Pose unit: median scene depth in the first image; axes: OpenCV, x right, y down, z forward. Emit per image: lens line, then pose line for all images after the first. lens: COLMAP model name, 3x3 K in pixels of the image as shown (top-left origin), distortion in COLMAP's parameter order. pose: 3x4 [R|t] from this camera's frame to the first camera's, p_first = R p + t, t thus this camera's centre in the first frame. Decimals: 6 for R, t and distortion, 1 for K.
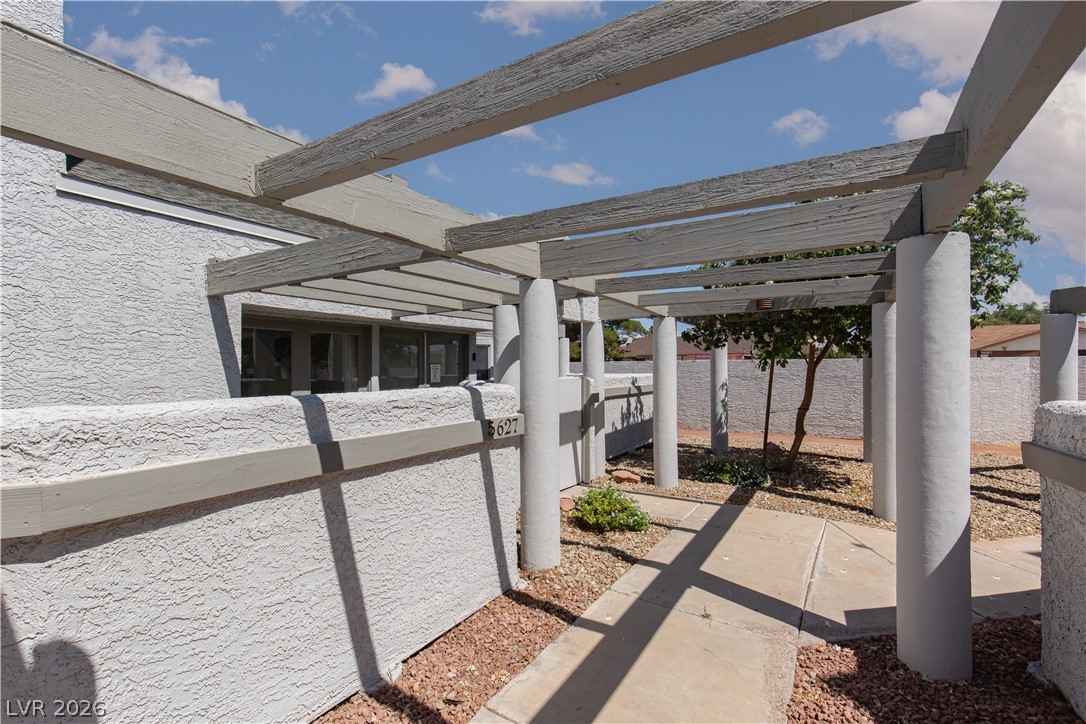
lens RADIAL K [[492.4, 0, 545.0], [0, 492.4, 363.9], [0, 0, 1]] dist [0.010185, -0.001510]
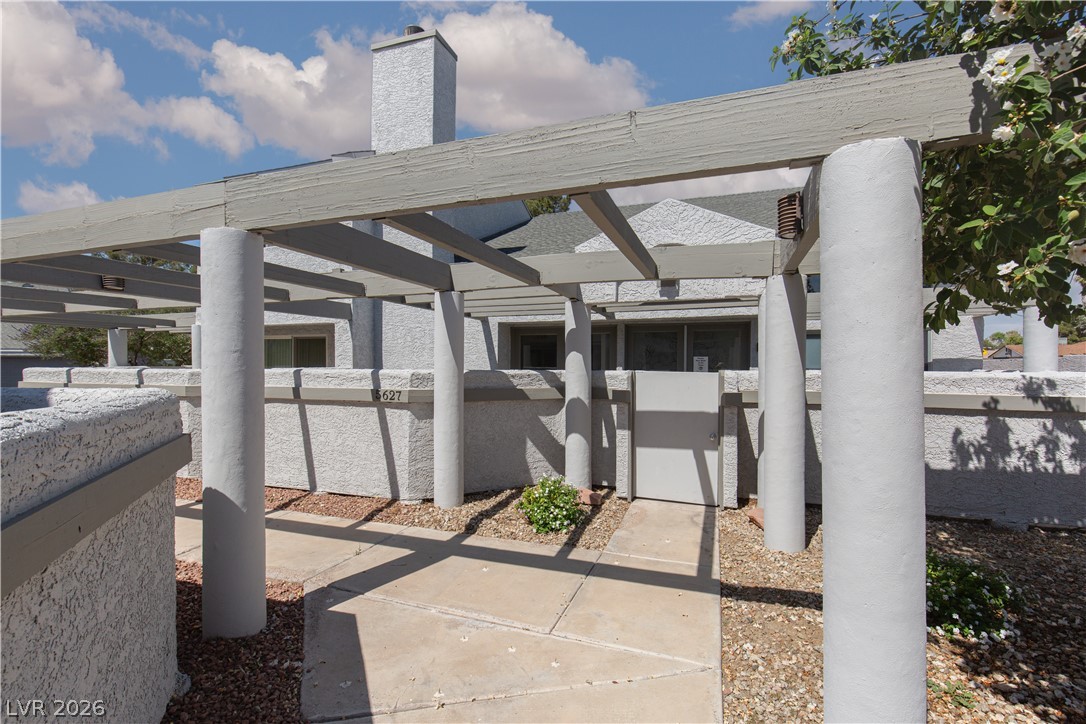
lens RADIAL K [[492.4, 0, 546.3], [0, 492.4, 363.8], [0, 0, 1]] dist [0.010185, -0.001510]
pose [[0.207848, 0.004241, -0.978152, 1.390777], [0.005744, 0.999968, 0.005557, 0.016469], [0.978144, -0.006774, 0.207817, 1.014459]]
